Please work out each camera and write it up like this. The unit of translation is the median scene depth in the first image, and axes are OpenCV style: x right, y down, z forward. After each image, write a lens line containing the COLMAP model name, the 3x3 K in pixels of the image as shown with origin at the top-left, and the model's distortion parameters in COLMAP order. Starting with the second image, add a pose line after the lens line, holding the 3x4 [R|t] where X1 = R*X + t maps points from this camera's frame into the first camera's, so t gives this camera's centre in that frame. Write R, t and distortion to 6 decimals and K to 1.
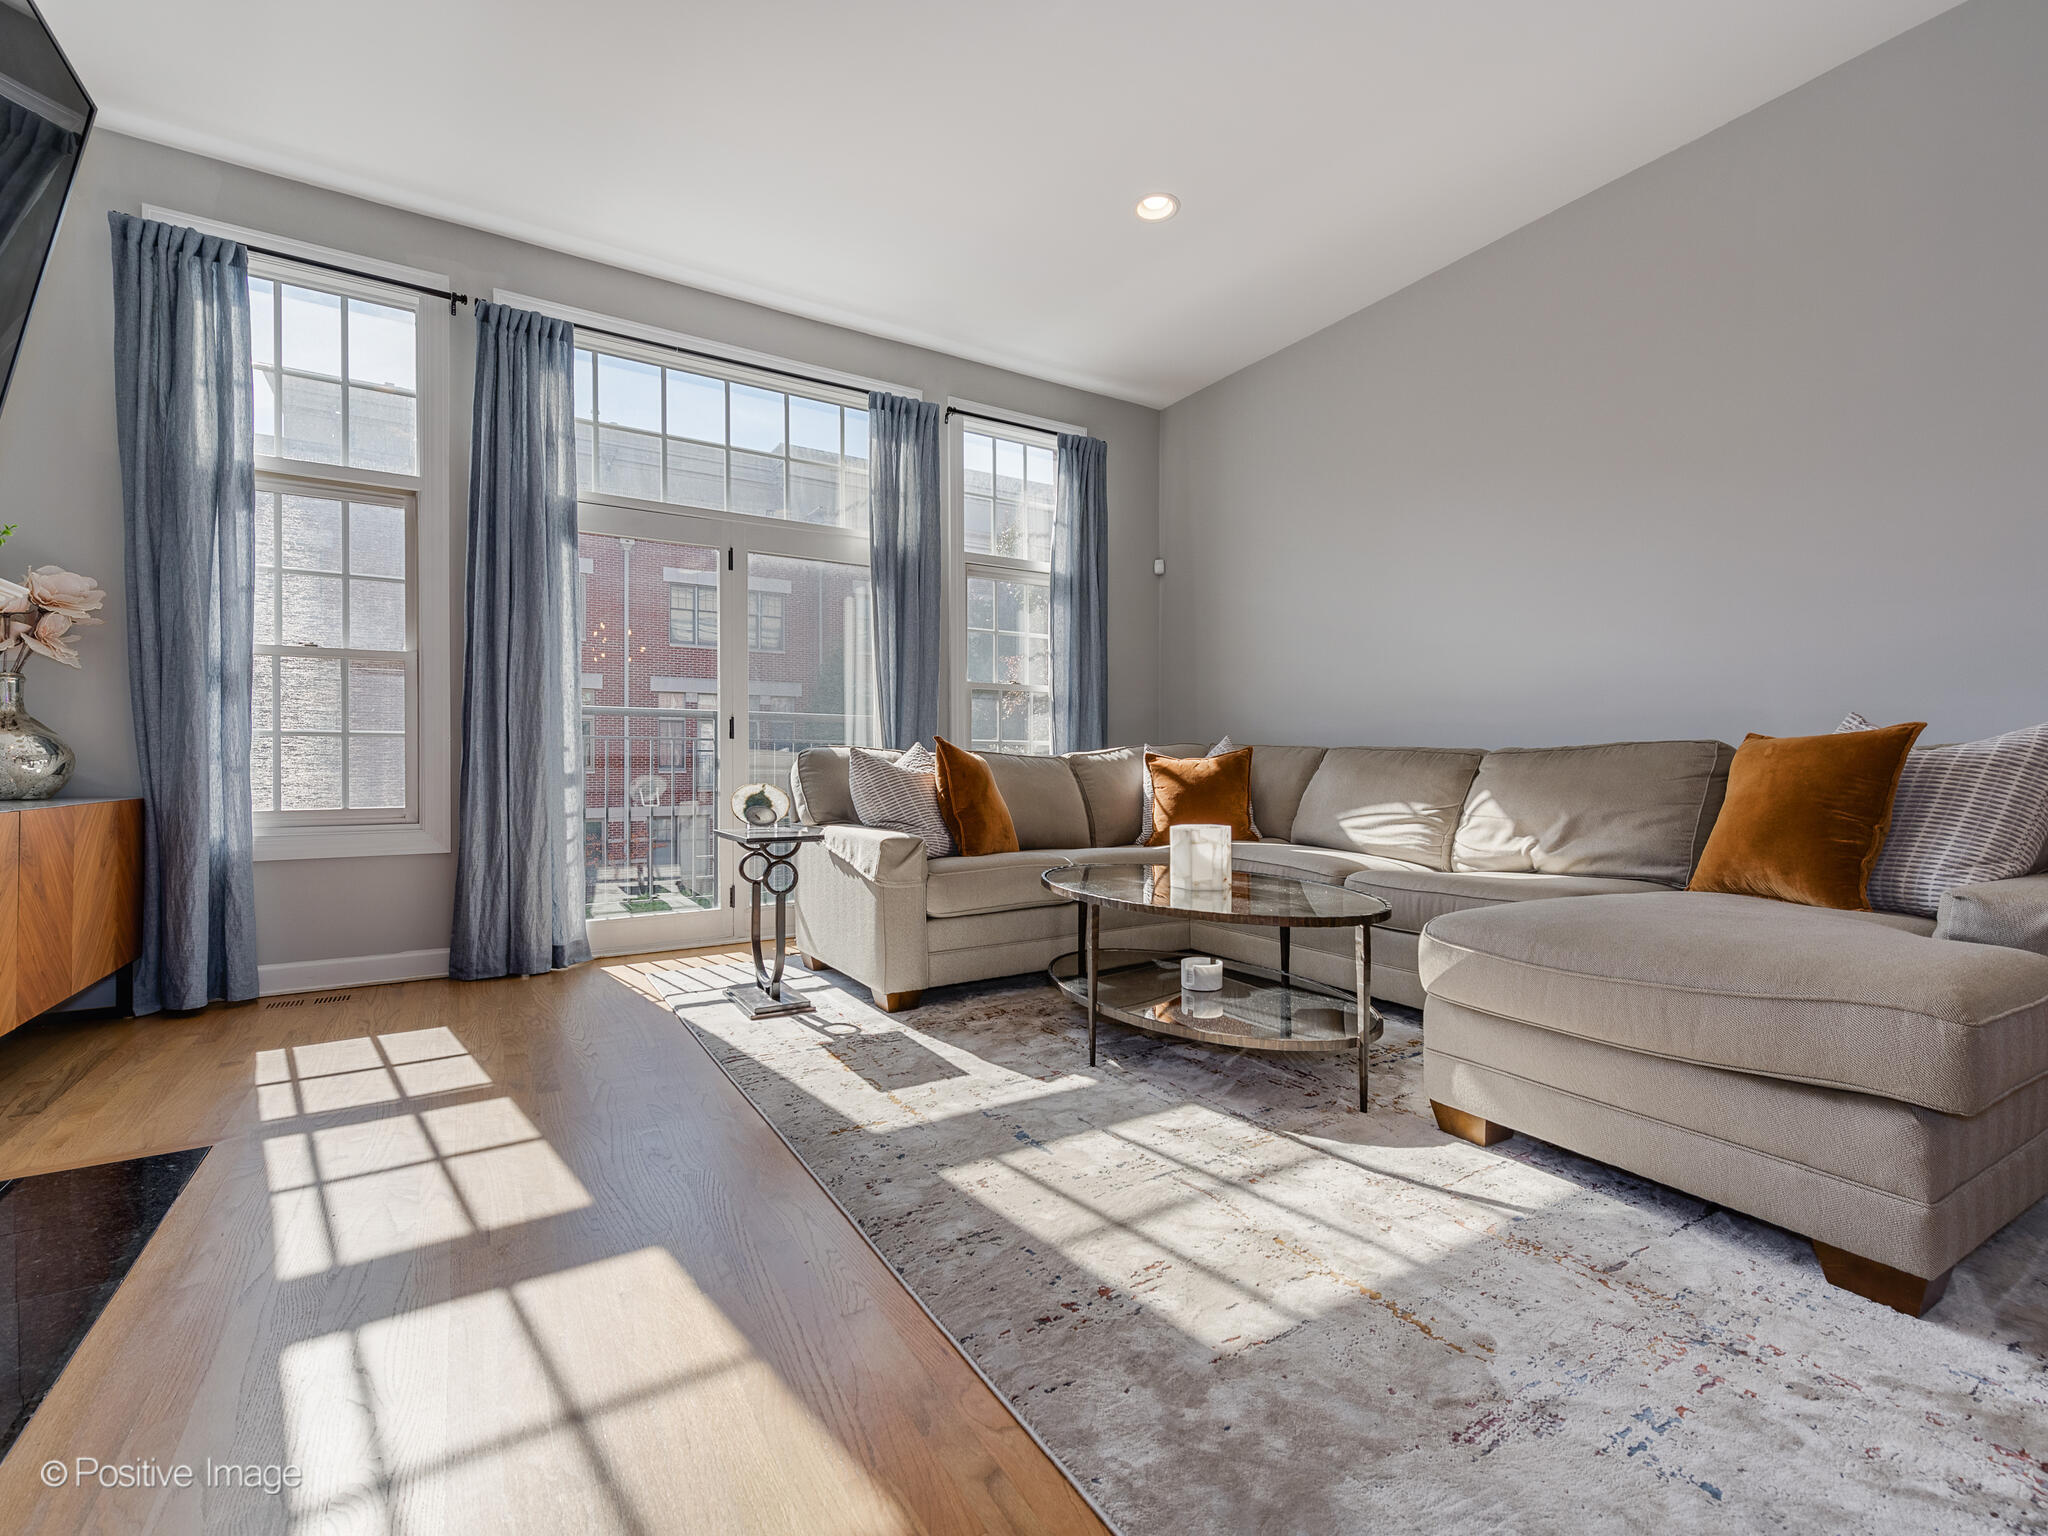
lens RADIAL K [[900.8, 0, 1035.4], [0, 900.8, 766.9], [0, 0, 1]] dist [0.000700, -0.000229]
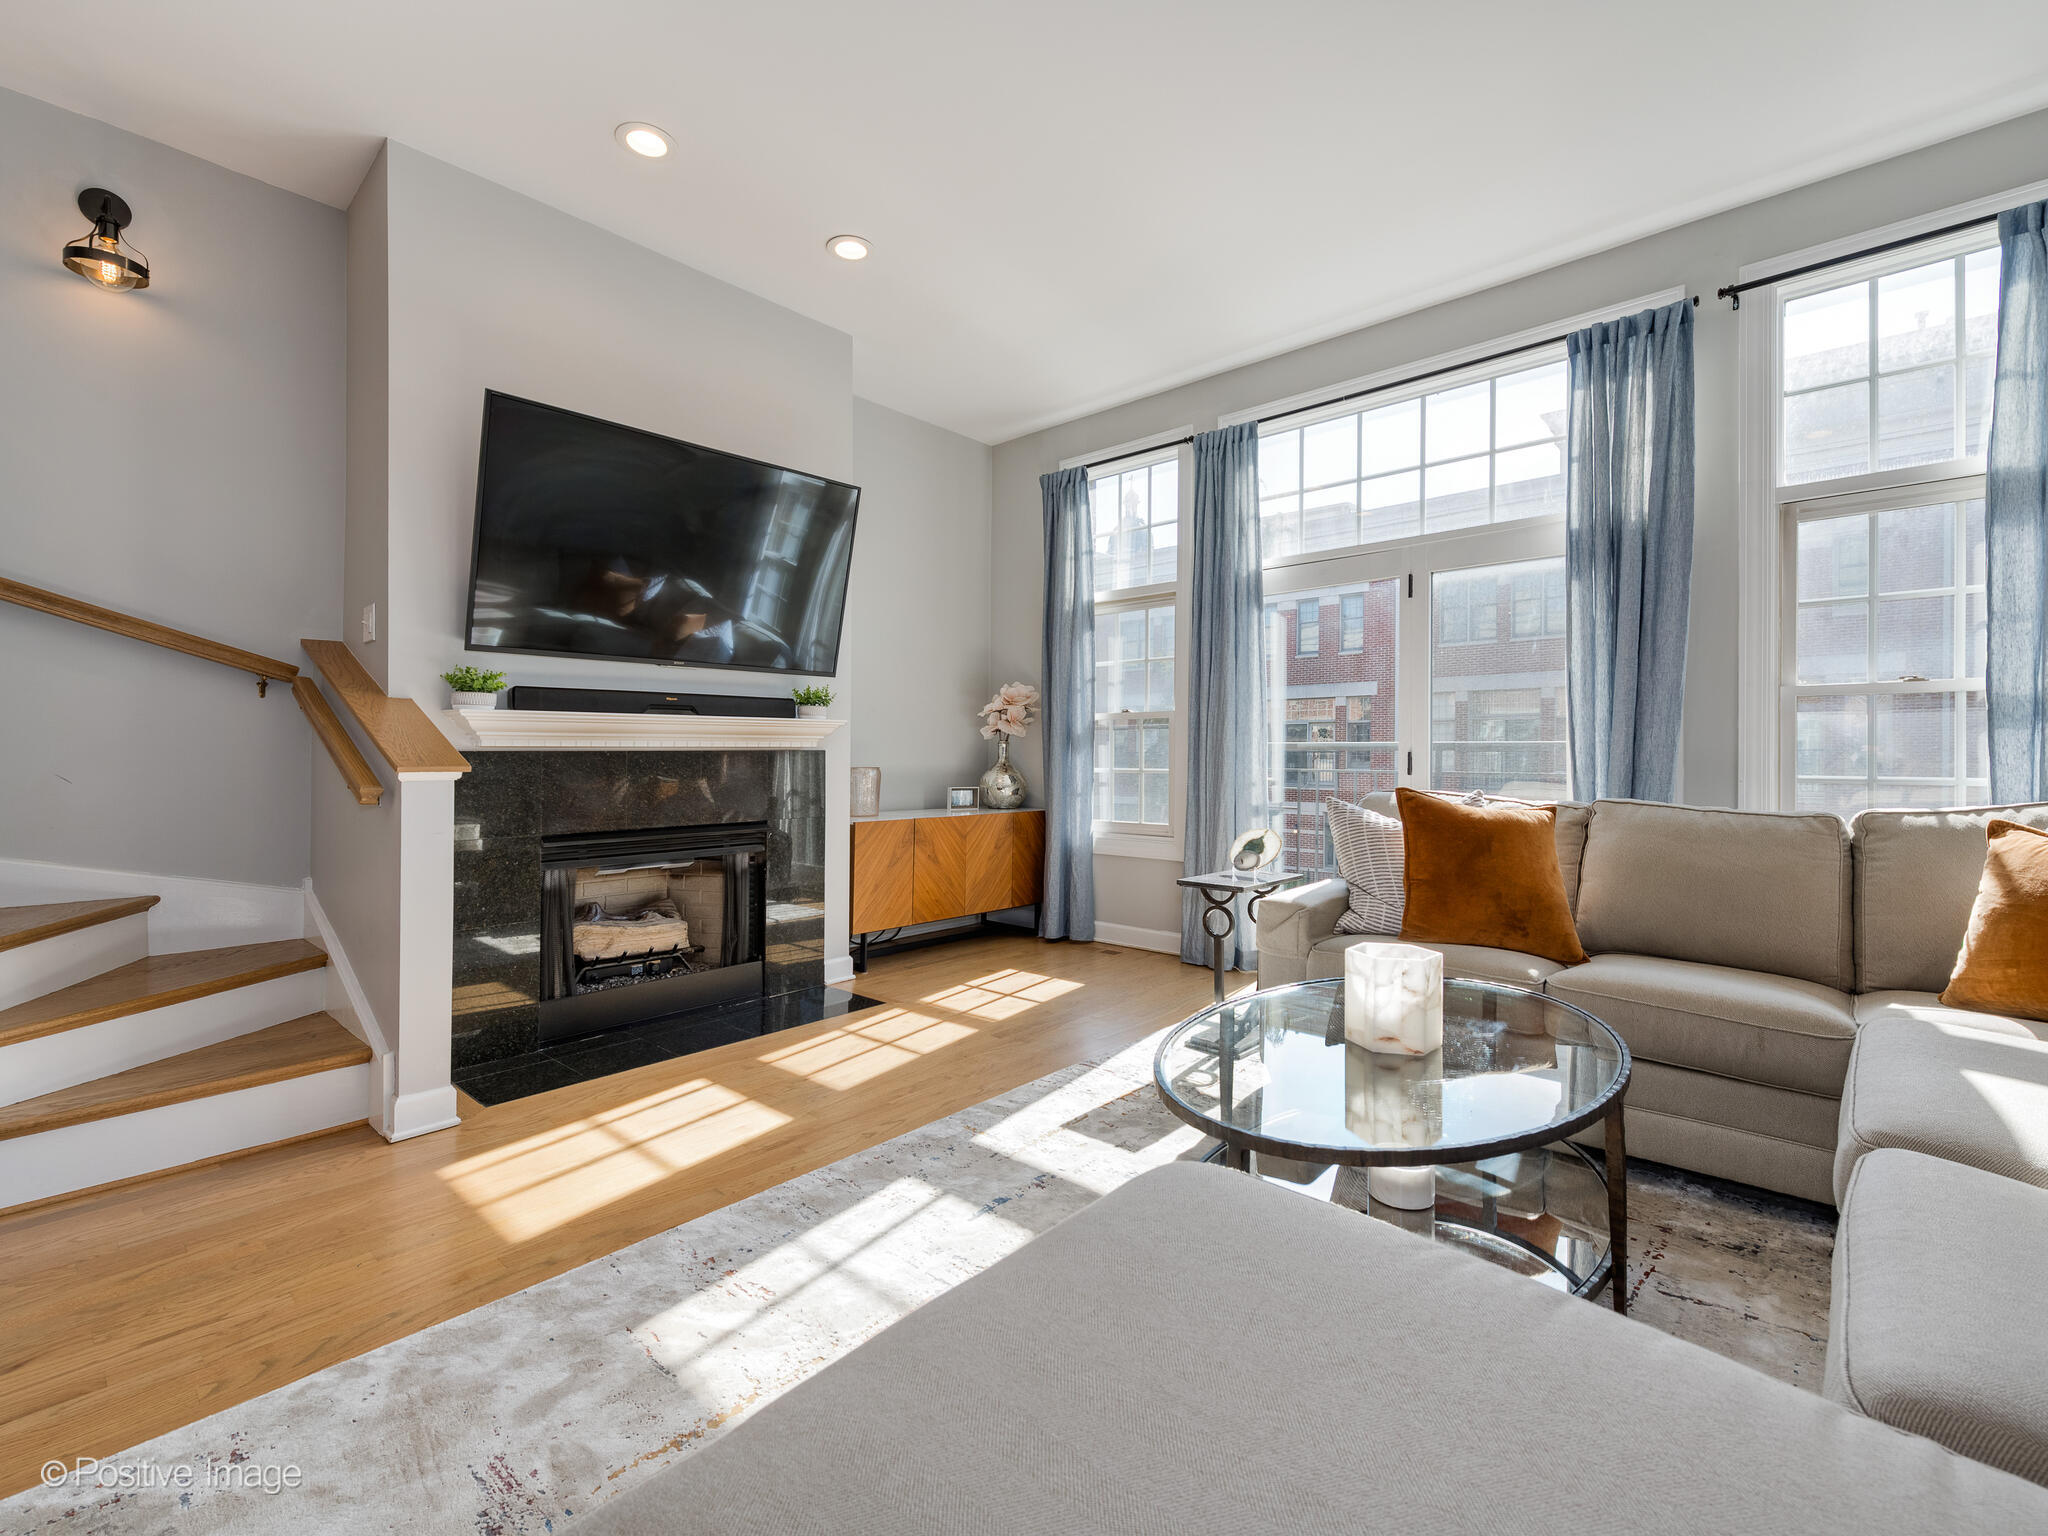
lens RADIAL K [[894.8, 0, 1023.9], [0, 894.8, 760.6], [0, 0, 1]] dist [0.002640, 0.000112]
pose [[0.272528, 0.002526, -0.962145, 0.546061], [-0.006891, 0.999976, 0.000674, -0.052678], [0.962123, 0.006446, 0.272539, 0.417767]]
